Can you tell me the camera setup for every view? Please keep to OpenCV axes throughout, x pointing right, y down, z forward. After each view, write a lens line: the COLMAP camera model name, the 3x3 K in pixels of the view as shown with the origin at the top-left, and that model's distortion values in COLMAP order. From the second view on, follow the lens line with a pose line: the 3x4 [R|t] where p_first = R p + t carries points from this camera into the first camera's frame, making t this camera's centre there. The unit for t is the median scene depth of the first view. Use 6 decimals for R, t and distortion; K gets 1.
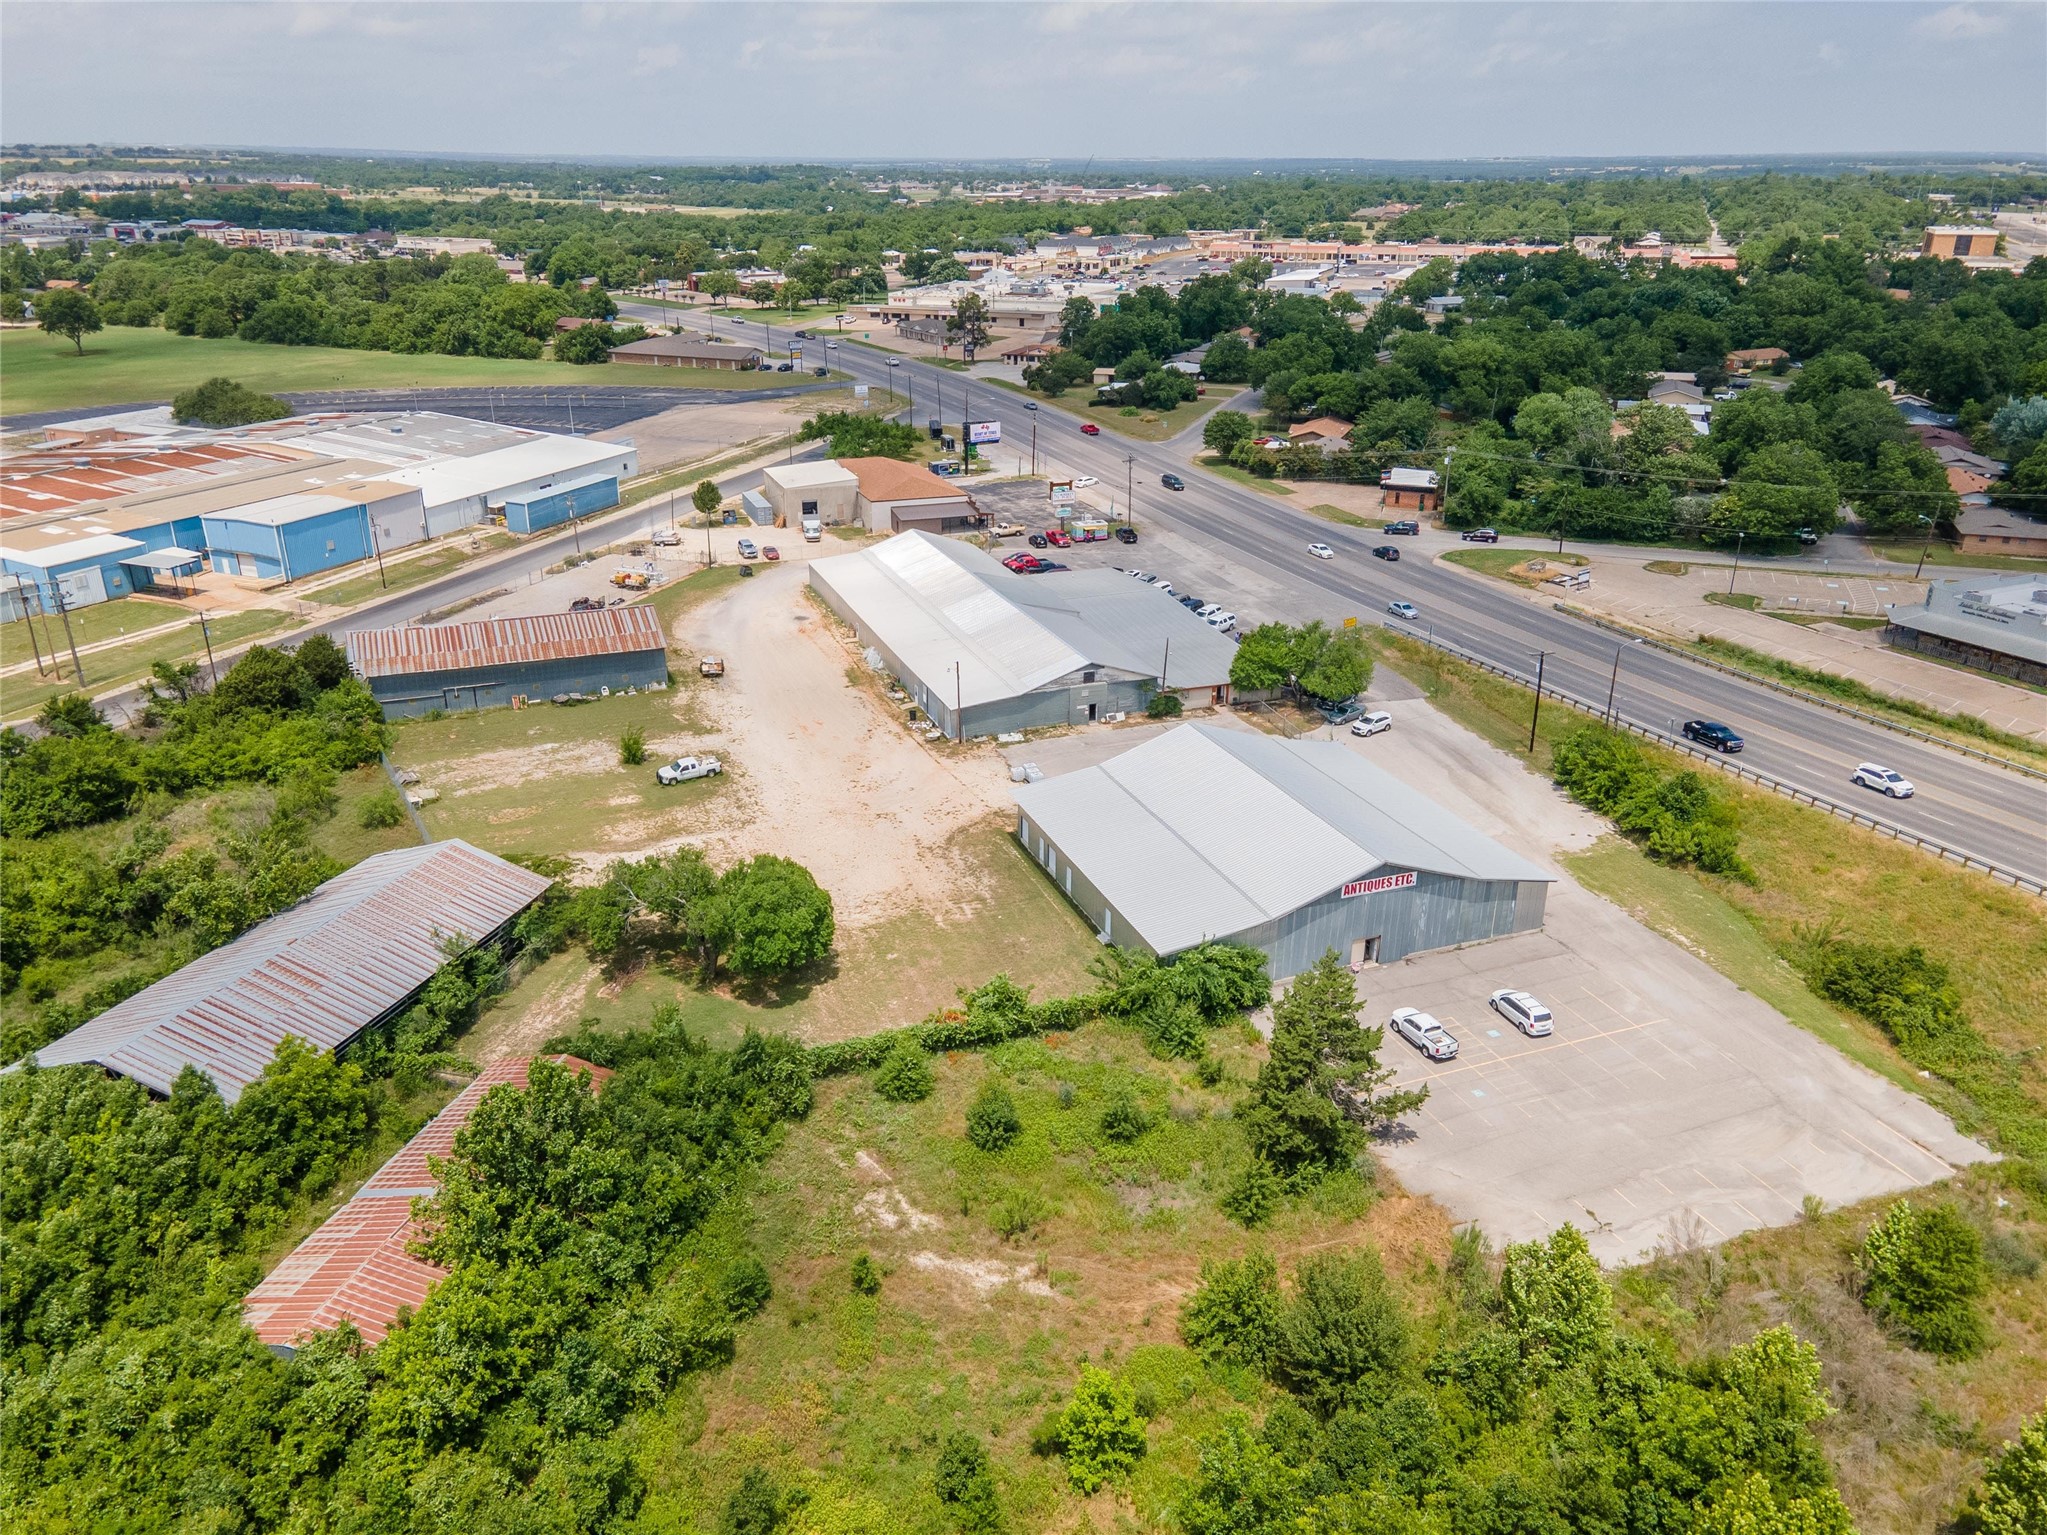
lens RADIAL K [[1494.3, 0, 1034.5], [0, 1494.3, 769.7], [0, 0, 1]] dist [0.065124, 0.006928]
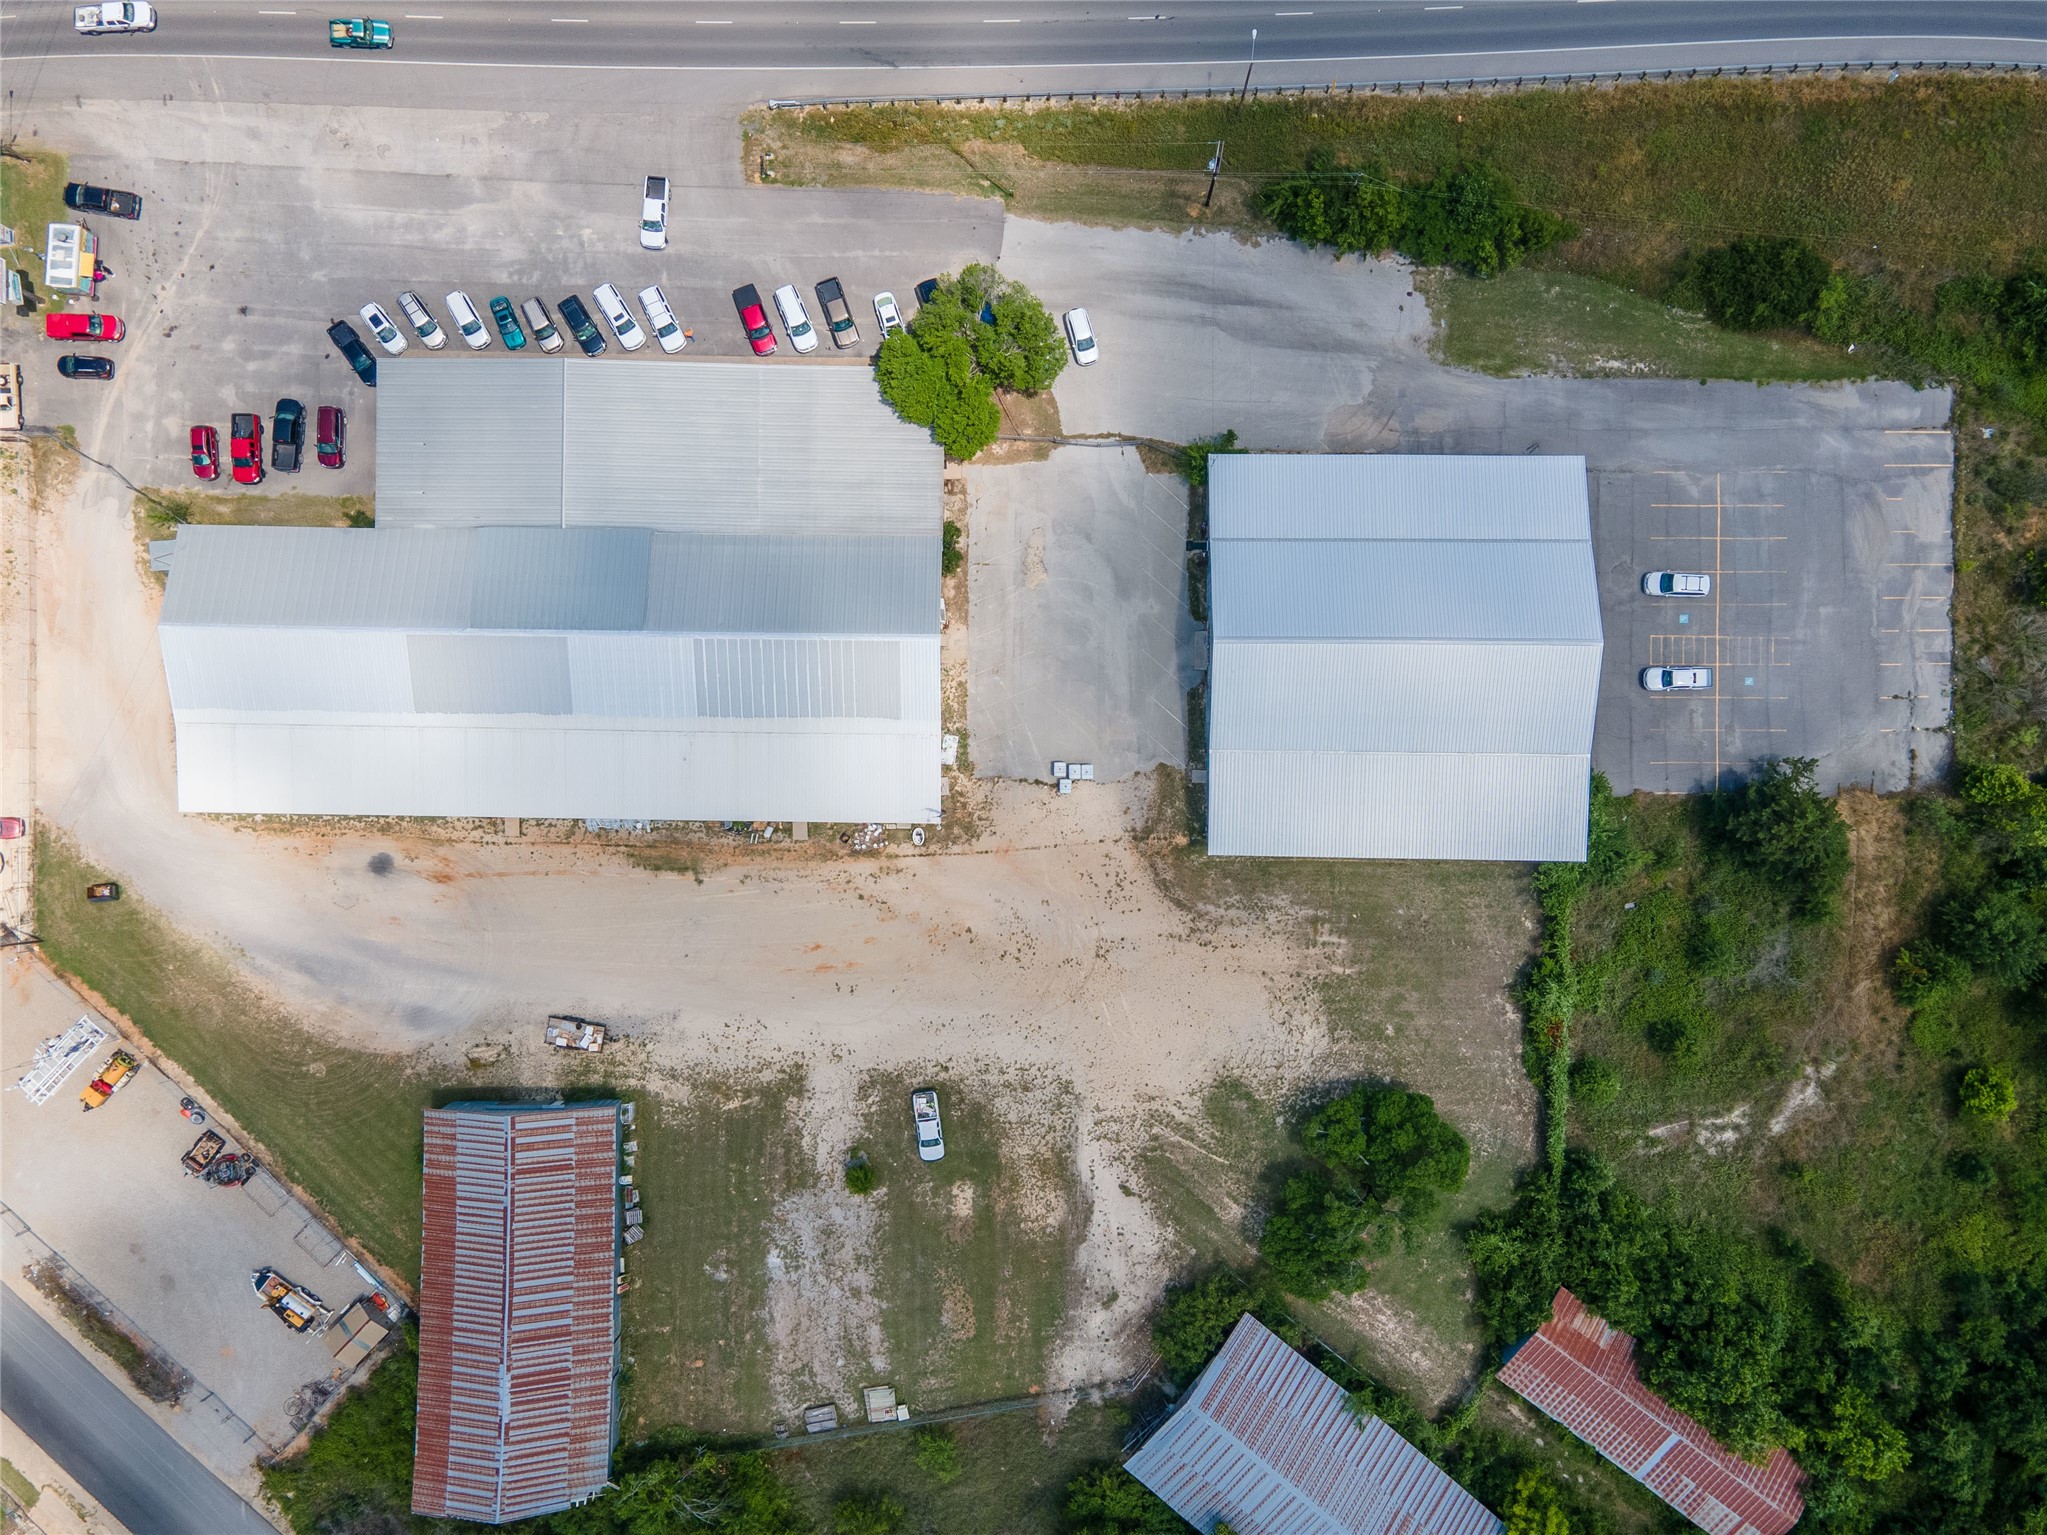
lens RADIAL K [[1494.3, 0, 1034.5], [0, 1494.3, 769.7], [0, 0, 1]] dist [0.065124, 0.006928]
pose [[0.370469, -0.928836, 0.004101, -0.012669], [0.368885, 0.151180, 0.917098, -0.857231], [-0.852453, -0.338244, 0.398642, 0.678522]]
